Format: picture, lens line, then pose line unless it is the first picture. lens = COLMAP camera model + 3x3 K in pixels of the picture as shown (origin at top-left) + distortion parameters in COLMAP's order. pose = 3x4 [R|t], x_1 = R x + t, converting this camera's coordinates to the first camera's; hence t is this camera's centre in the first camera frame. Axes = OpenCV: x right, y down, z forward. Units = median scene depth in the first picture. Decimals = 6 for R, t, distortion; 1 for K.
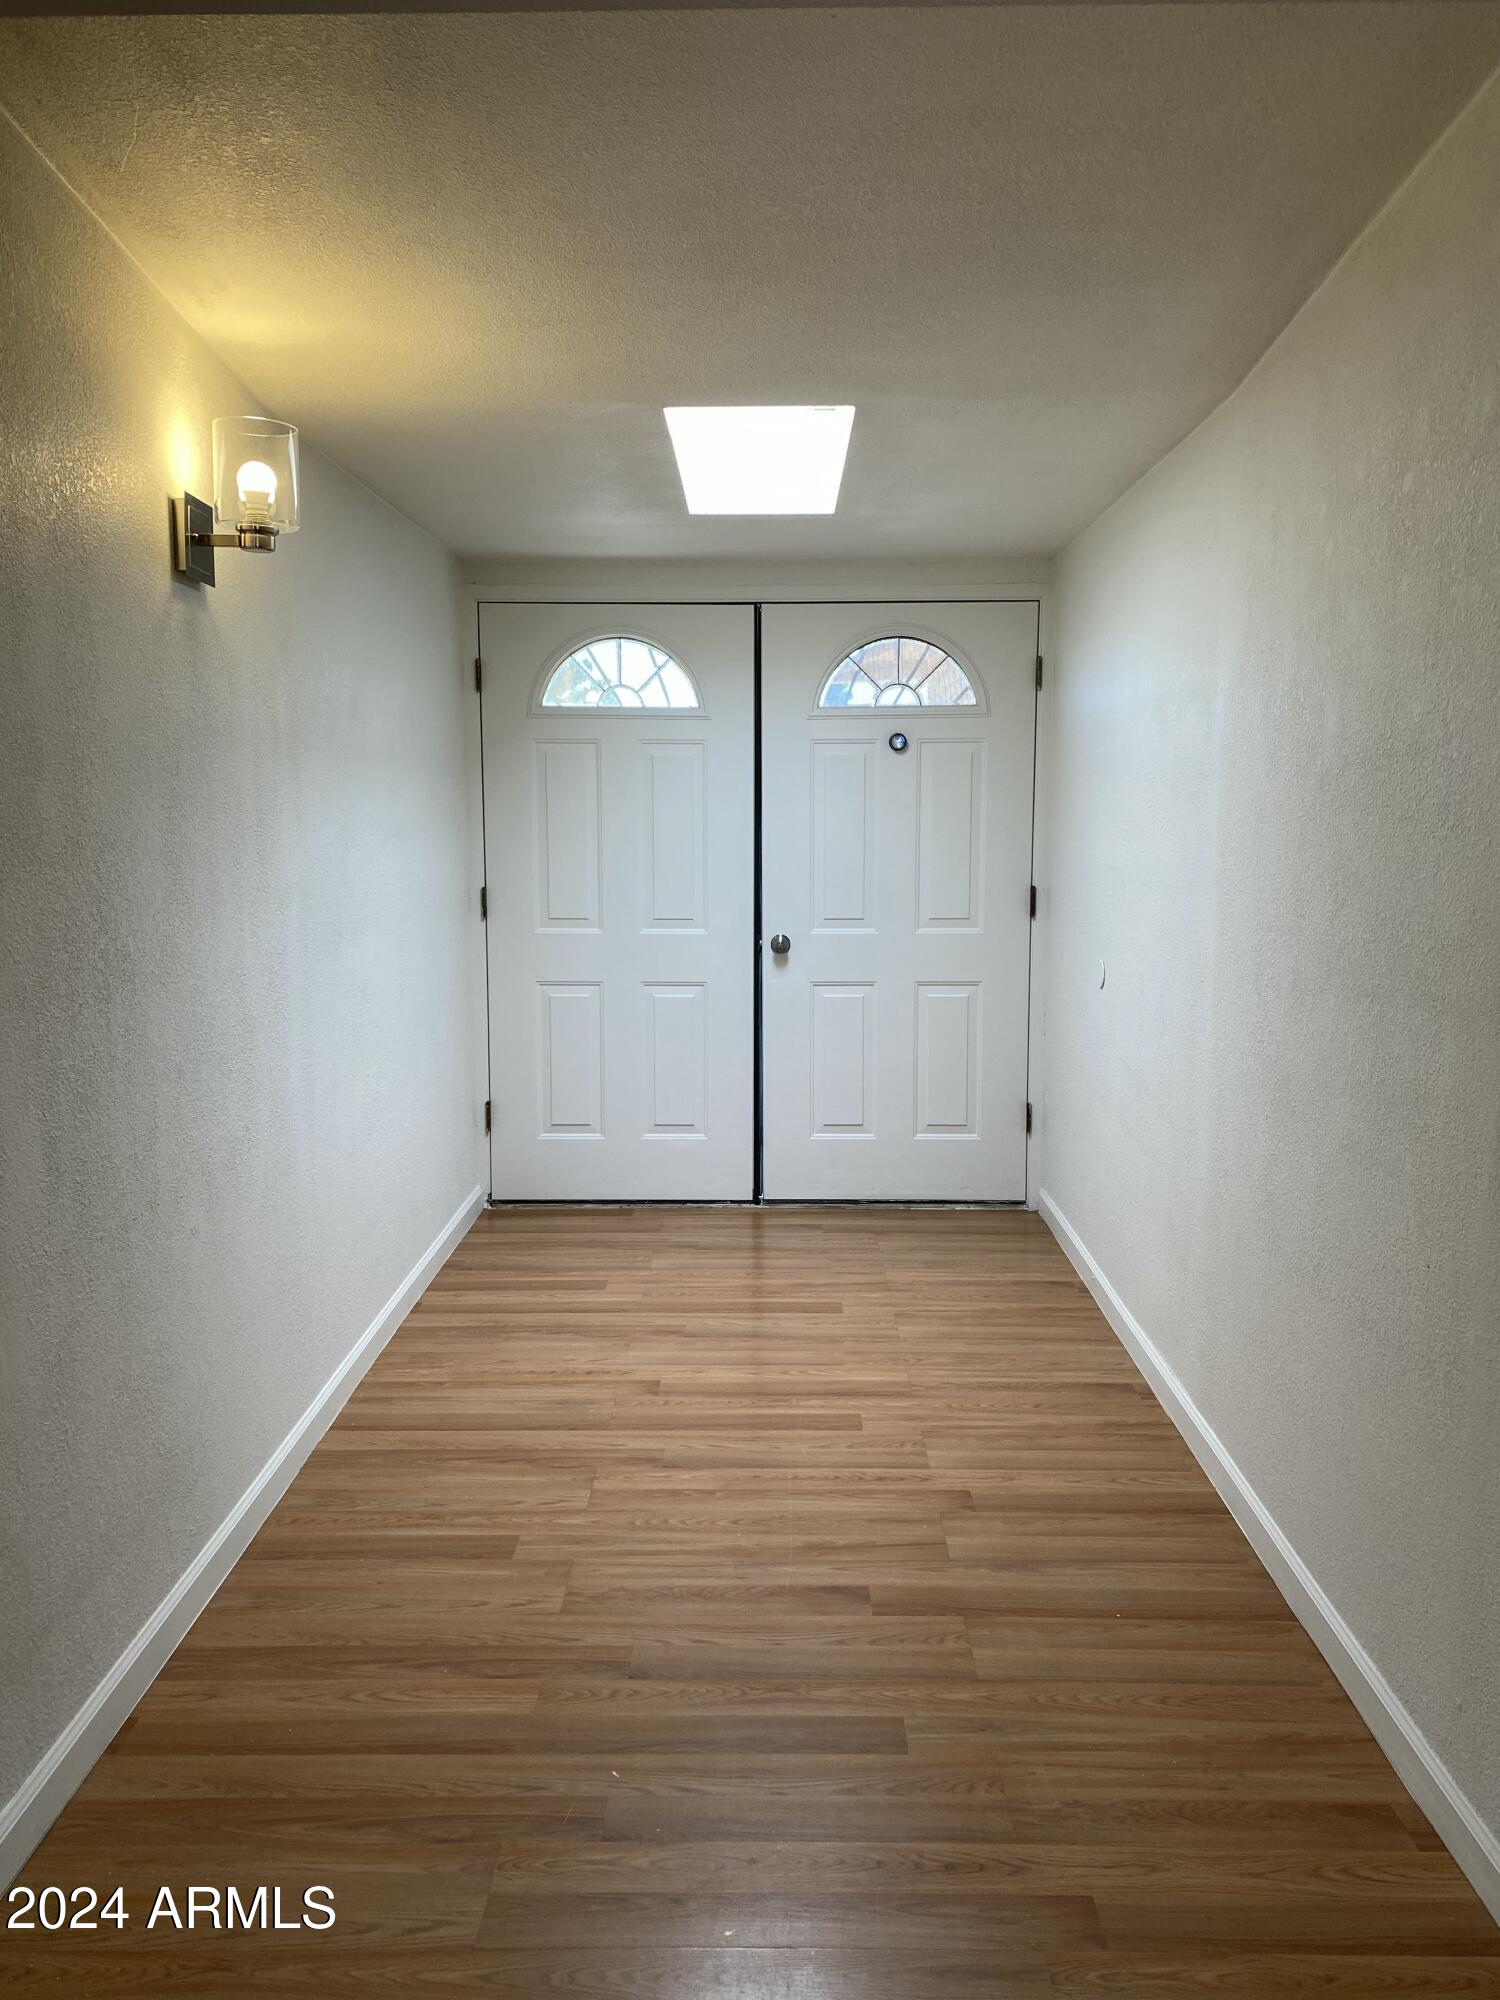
lens RADIAL K [[1524.8, 0, 775.3], [0, 1524.8, 1007.6], [0, 0, 1]] dist [0.119875, -0.274339]
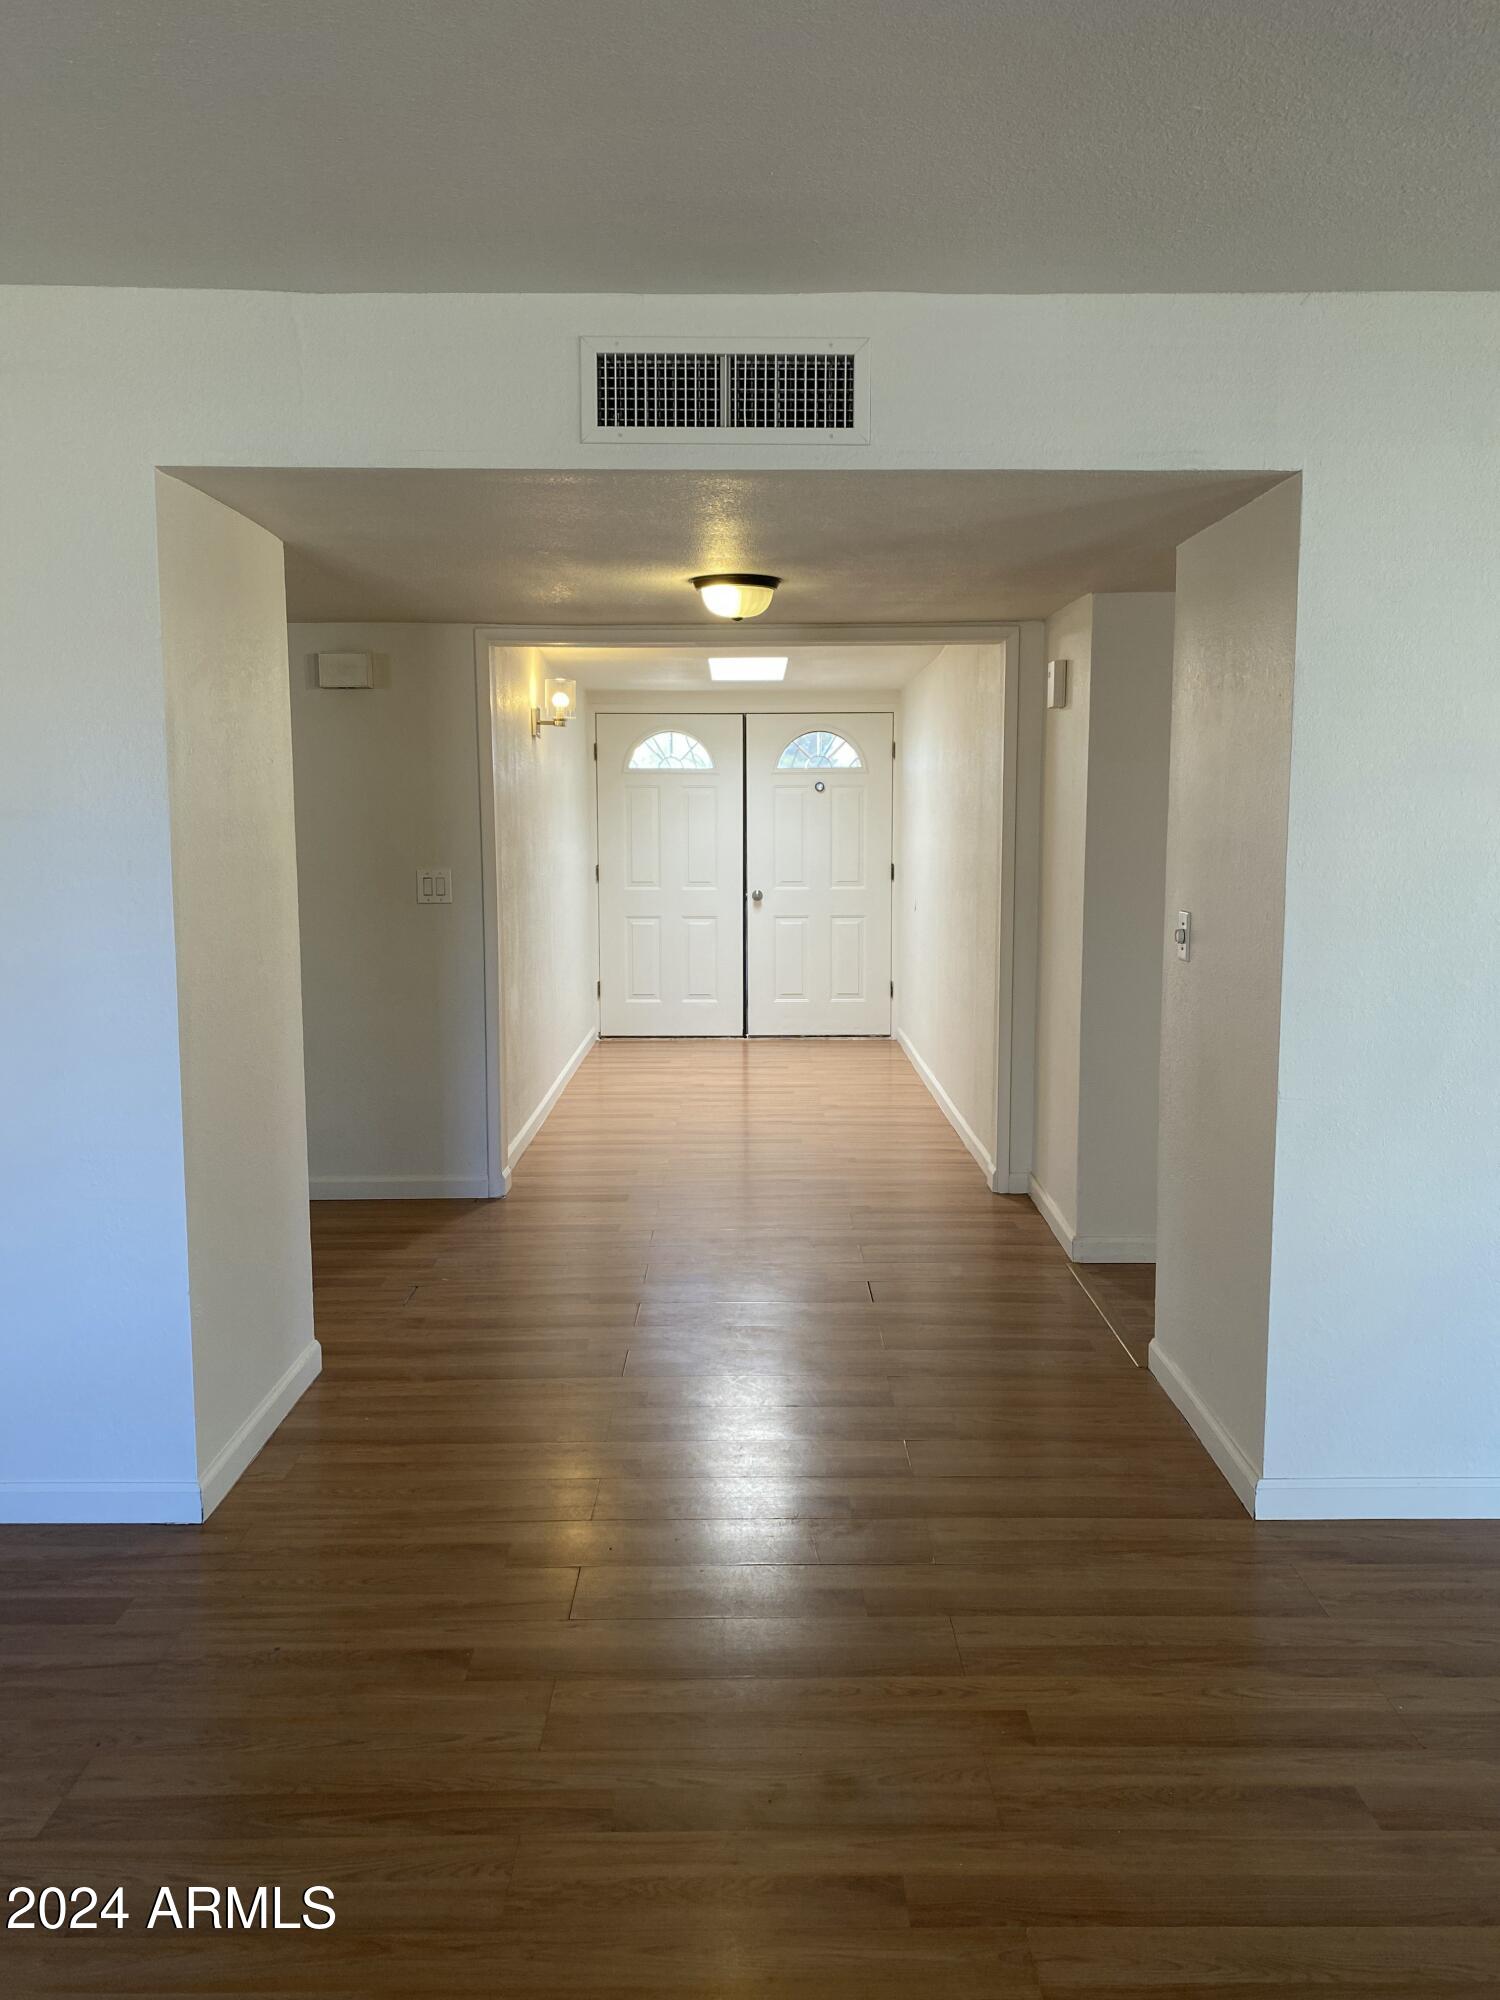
lens RADIAL K [[1524.8, 0, 775.3], [0, 1524.8, 1007.6], [0, 0, 1]] dist [0.119875, -0.274339]
pose [[0.999997, -0.002155, -0.001163, 0.027088], [0.002116, 0.999451, -0.033068, 0.154931], [0.001234, 0.033066, 0.999452, -0.841820]]
